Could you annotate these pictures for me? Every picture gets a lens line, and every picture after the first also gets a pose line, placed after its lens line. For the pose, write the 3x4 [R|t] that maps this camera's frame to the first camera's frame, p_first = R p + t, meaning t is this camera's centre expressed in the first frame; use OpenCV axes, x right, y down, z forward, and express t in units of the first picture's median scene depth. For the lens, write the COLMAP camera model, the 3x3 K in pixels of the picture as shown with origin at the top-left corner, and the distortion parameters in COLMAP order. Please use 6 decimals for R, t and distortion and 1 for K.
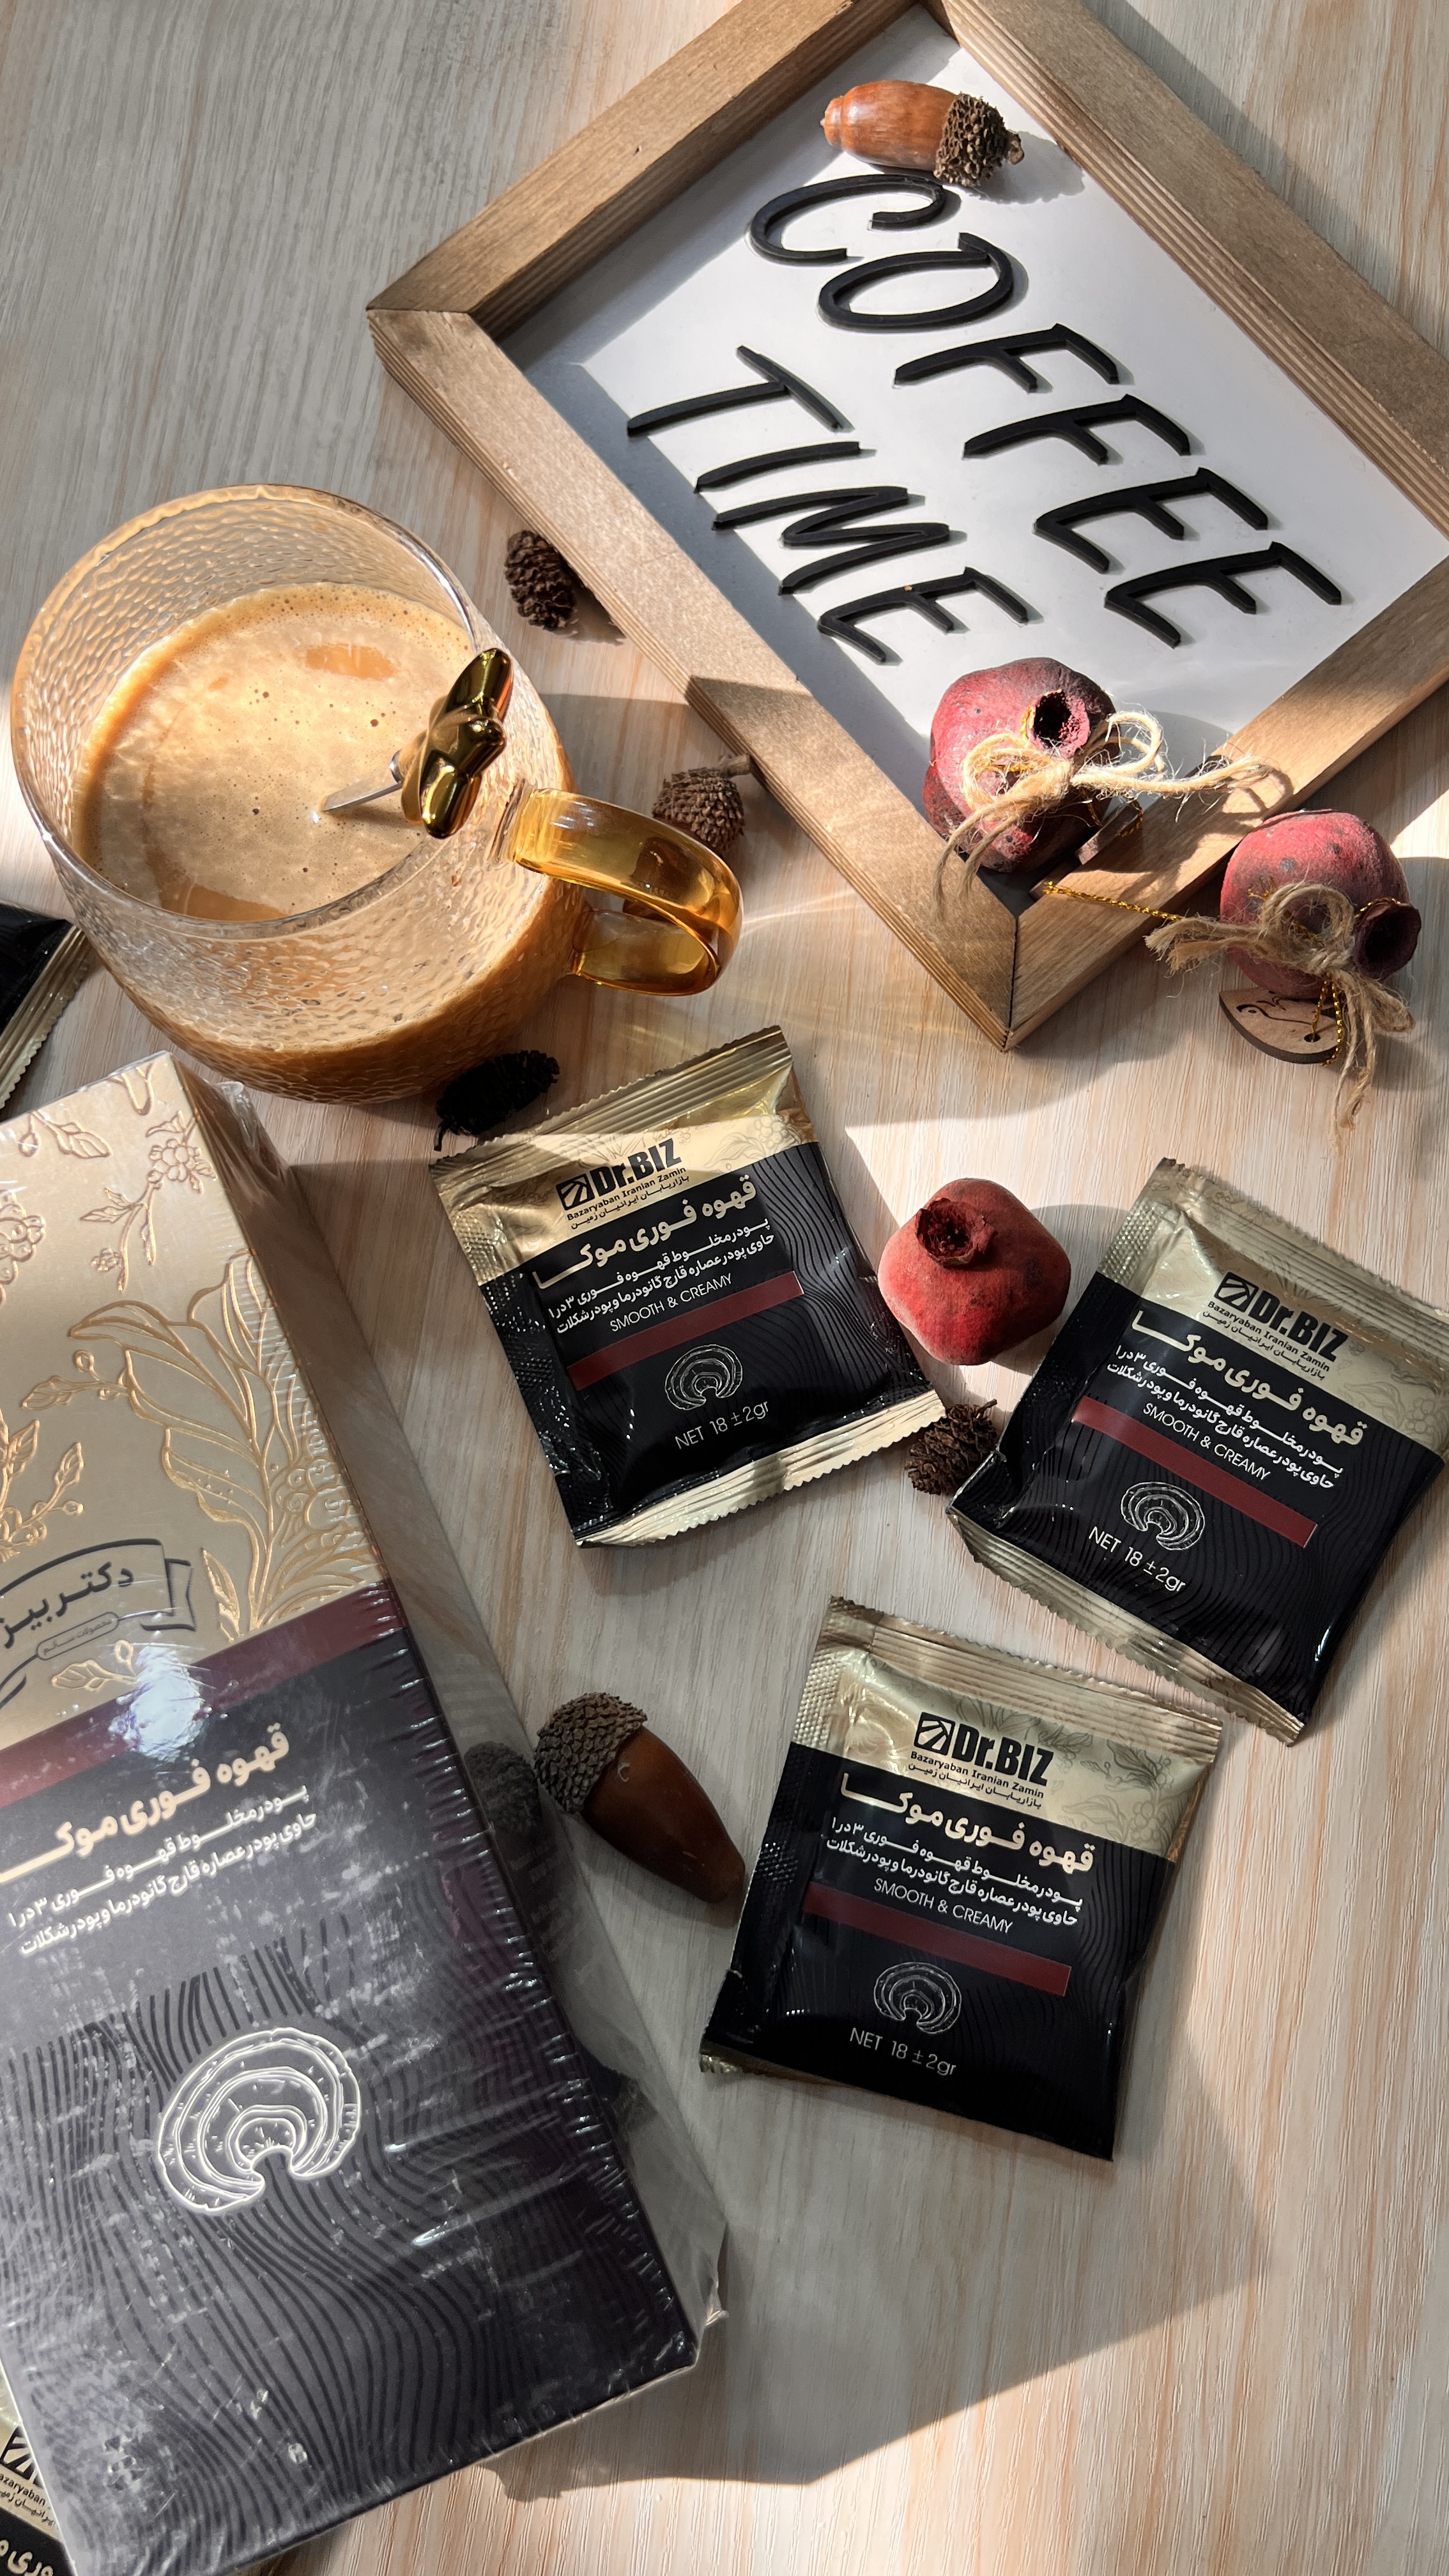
lens RADIAL K [[2265.5, 0, 726.9], [0, 2265.5, 1231.1], [0, 0, 1]] dist [0.016667, -0.007256]
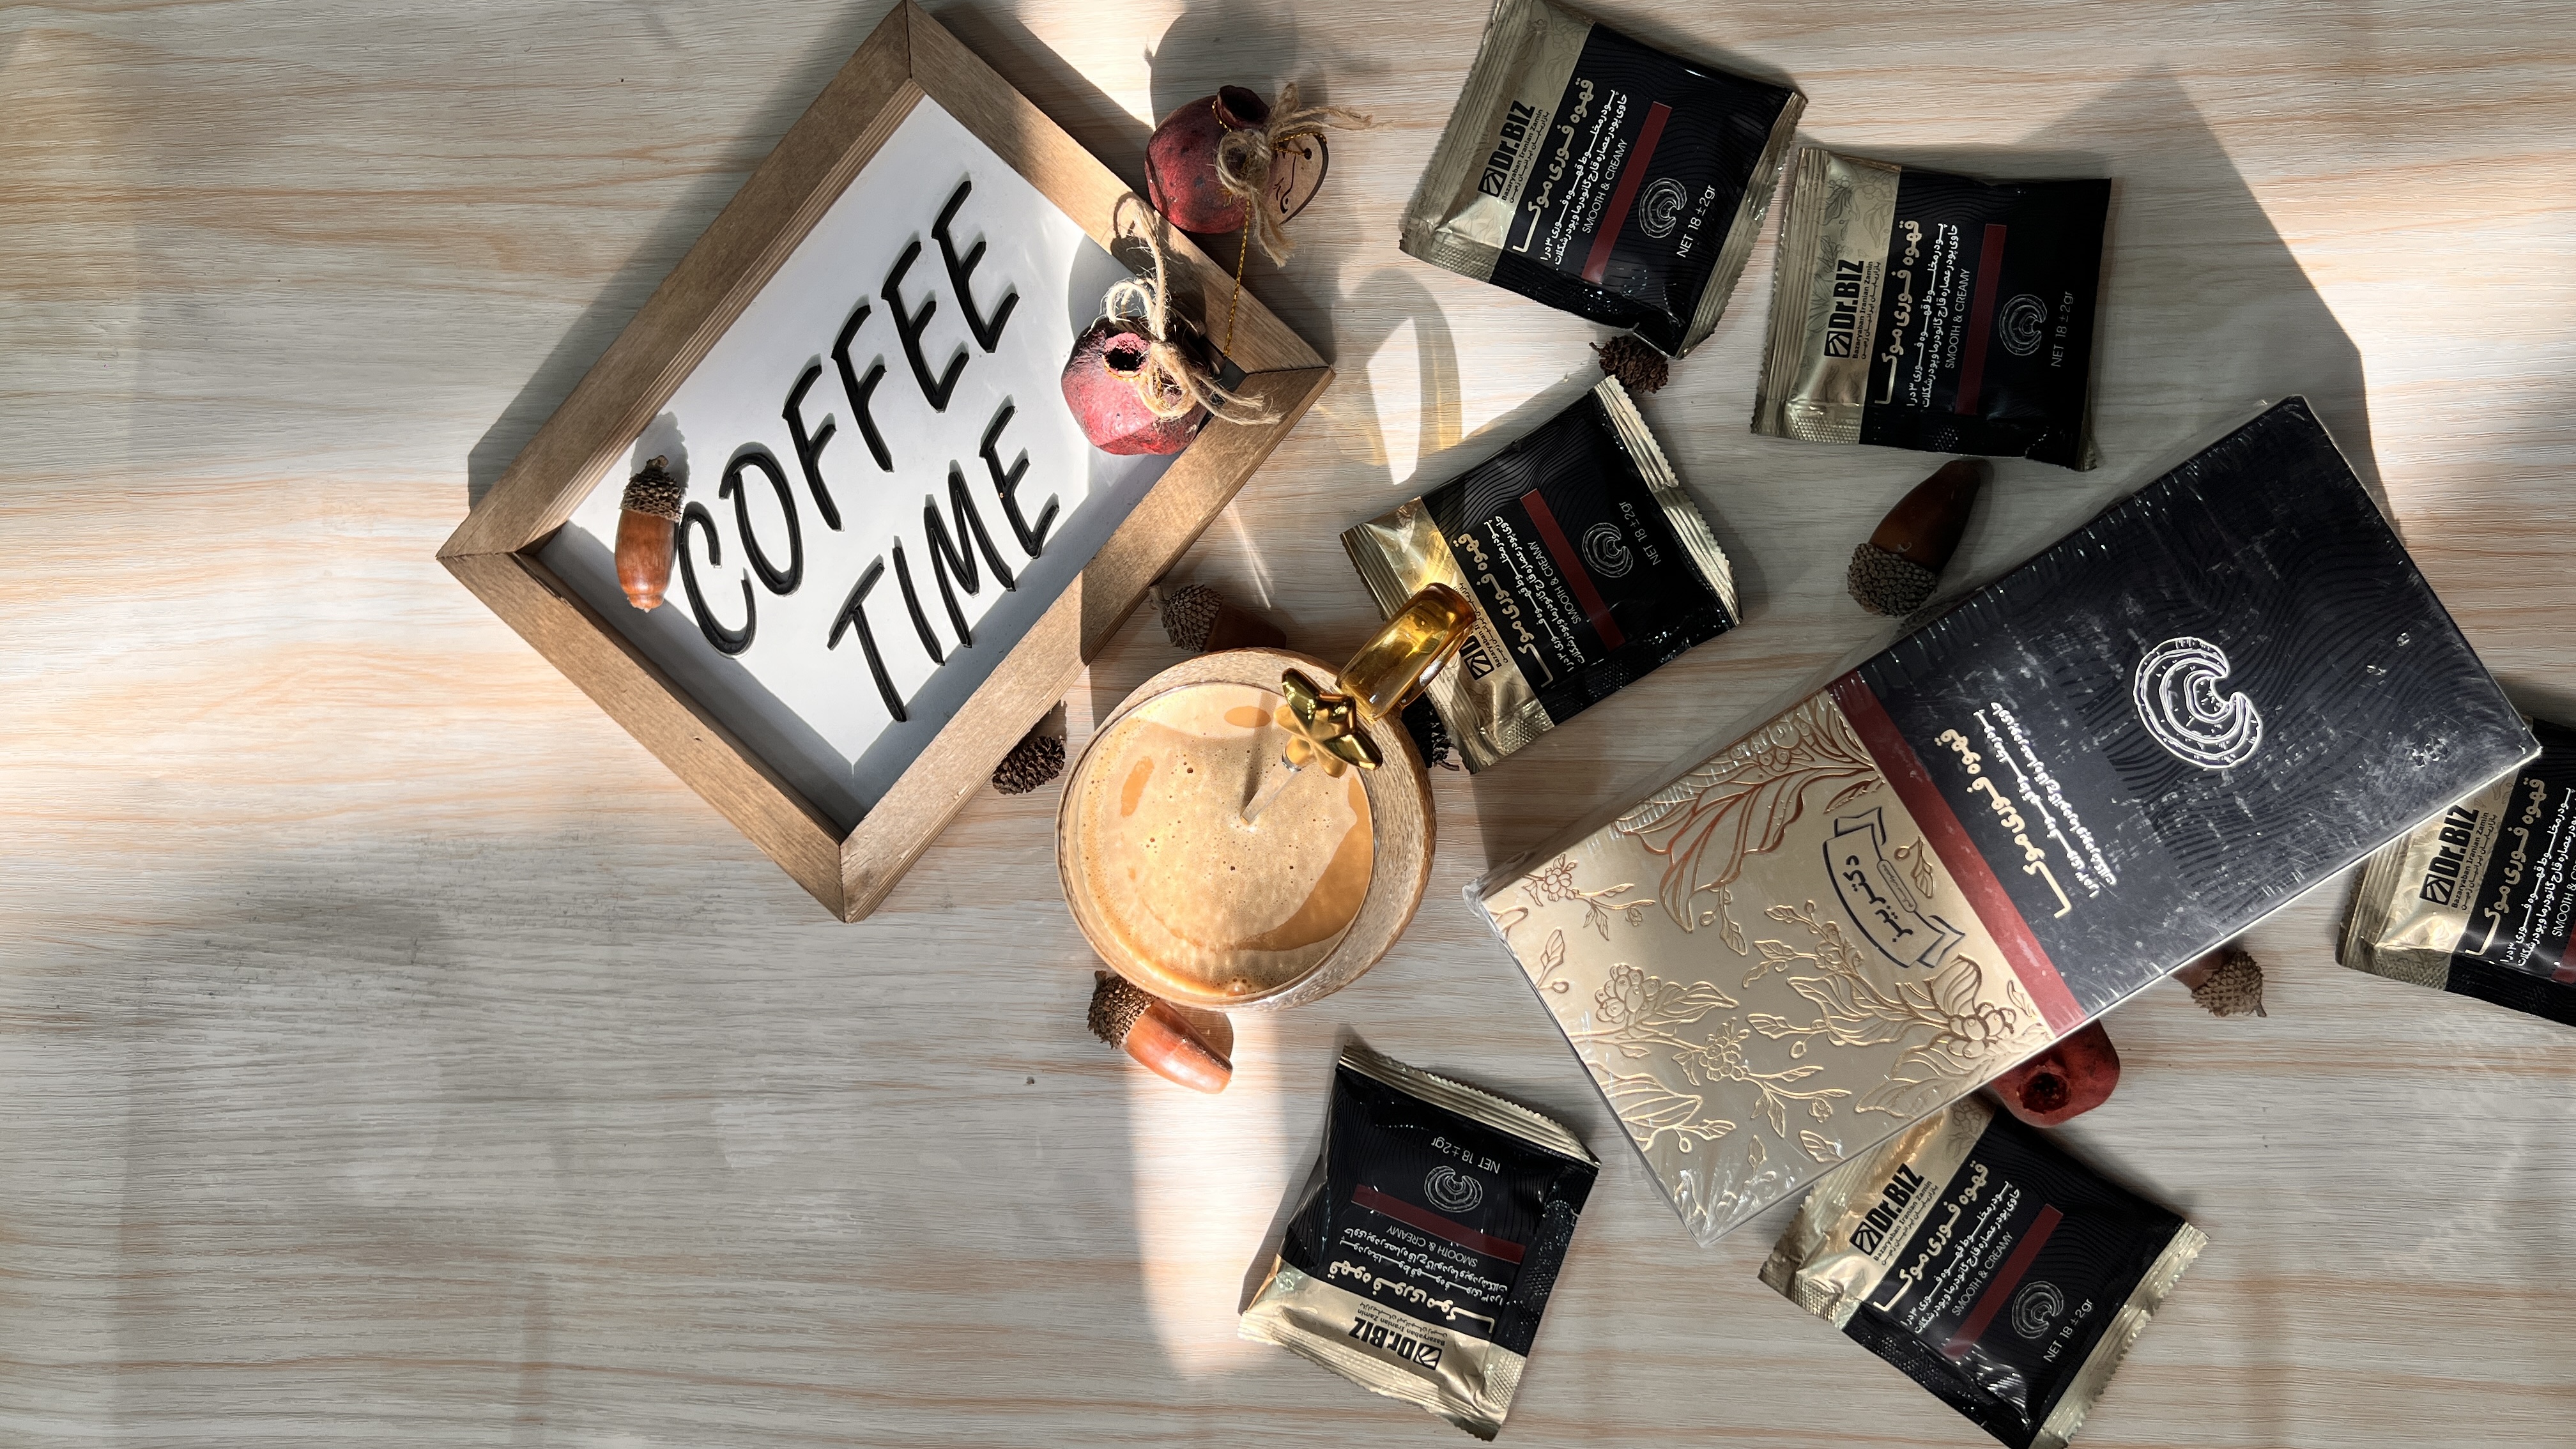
lens RADIAL K [[2347.6, 0, 1218.1], [0, 2347.6, 730.5], [0, 0, 1]] dist [0.115166, -0.279753]
pose [[-0.144384, -0.987092, 0.069299, -0.191451], [0.988174, -0.140180, 0.062135, -0.284481], [-0.051619, 0.077451, 0.995659, -0.434804]]
